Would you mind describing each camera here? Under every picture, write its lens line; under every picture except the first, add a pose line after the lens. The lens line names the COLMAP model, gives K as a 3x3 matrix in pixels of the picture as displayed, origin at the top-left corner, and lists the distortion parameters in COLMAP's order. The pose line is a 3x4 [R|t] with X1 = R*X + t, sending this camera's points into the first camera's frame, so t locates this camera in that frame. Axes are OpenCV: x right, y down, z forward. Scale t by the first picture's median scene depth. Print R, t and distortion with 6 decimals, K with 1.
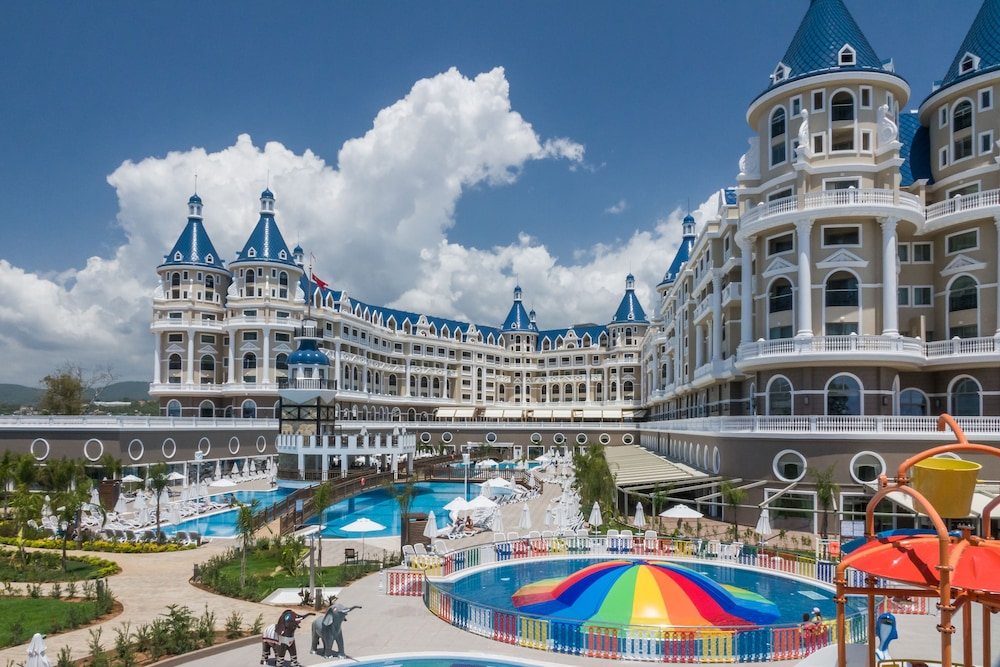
lens RADIAL K [[724.9, 0, 500.9], [0, 724.9, 407.1], [0, 0, 1]] dist [0.000799, -0.002237]
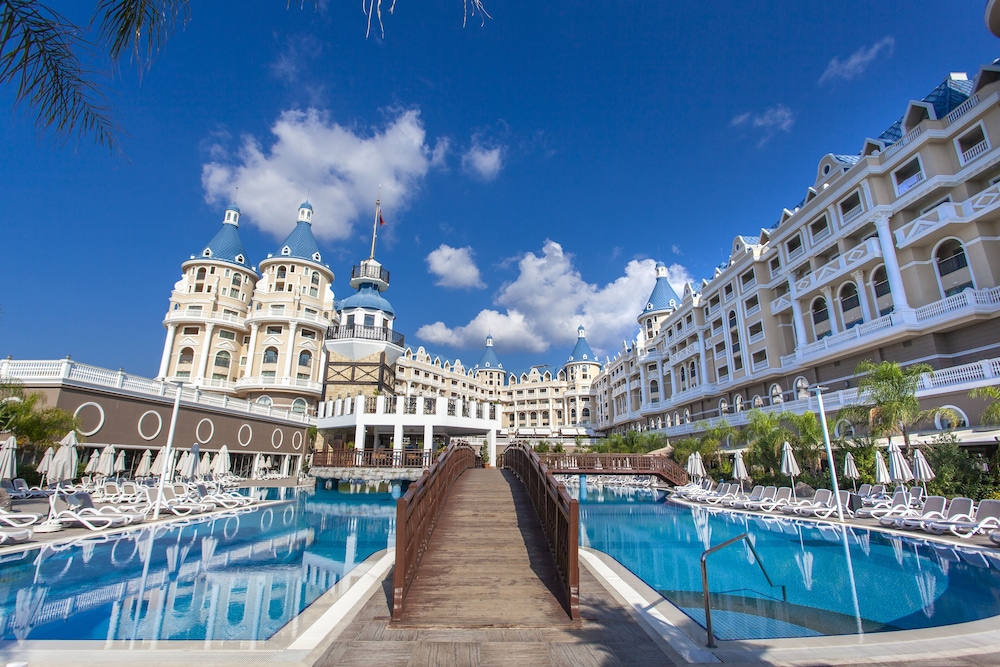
lens RADIAL K [[469.0, 0, 500.0], [0, 469.0, 333.5], [0, 0, 1]] dist [-0.008014, 0.000133]
pose [[0.988586, 0.040465, 0.145123, -0.135128], [-0.004079, 0.970092, -0.242703, 0.054528], [-0.150603, 0.239341, 0.959184, 0.347327]]
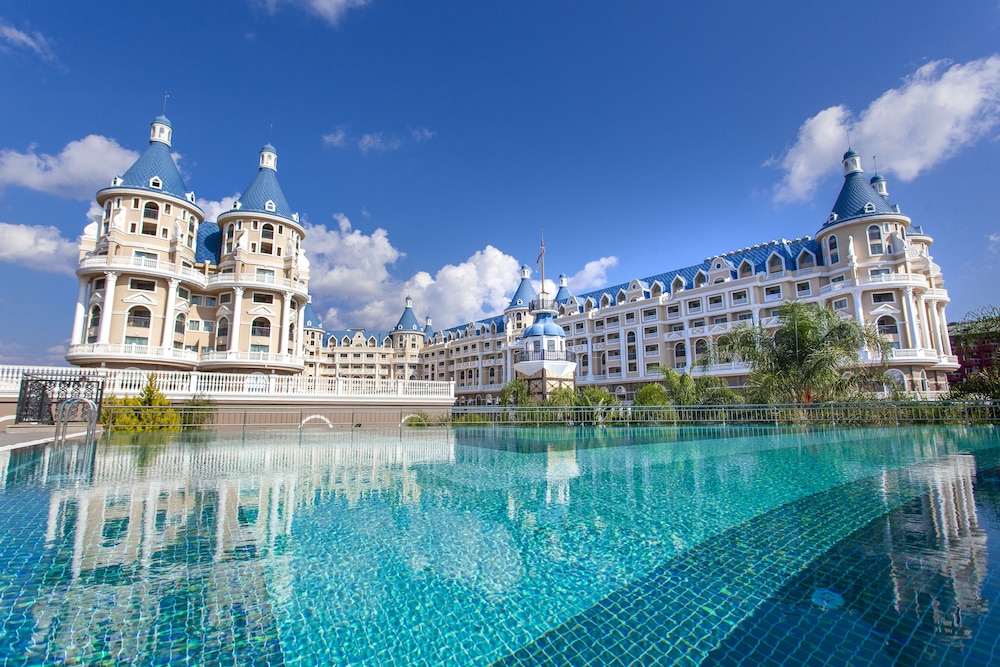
lens RADIAL K [[494.3, 0, 500.0], [0, 494.3, 333.5], [0, 0, 1]] dist [-0.005604, -0.001352]
pose [[0.700778, 0.104706, 0.705653, -0.539639], [-0.007658, 0.990217, -0.139325, 0.020501], [-0.713338, 0.092232, 0.694725, 0.390755]]
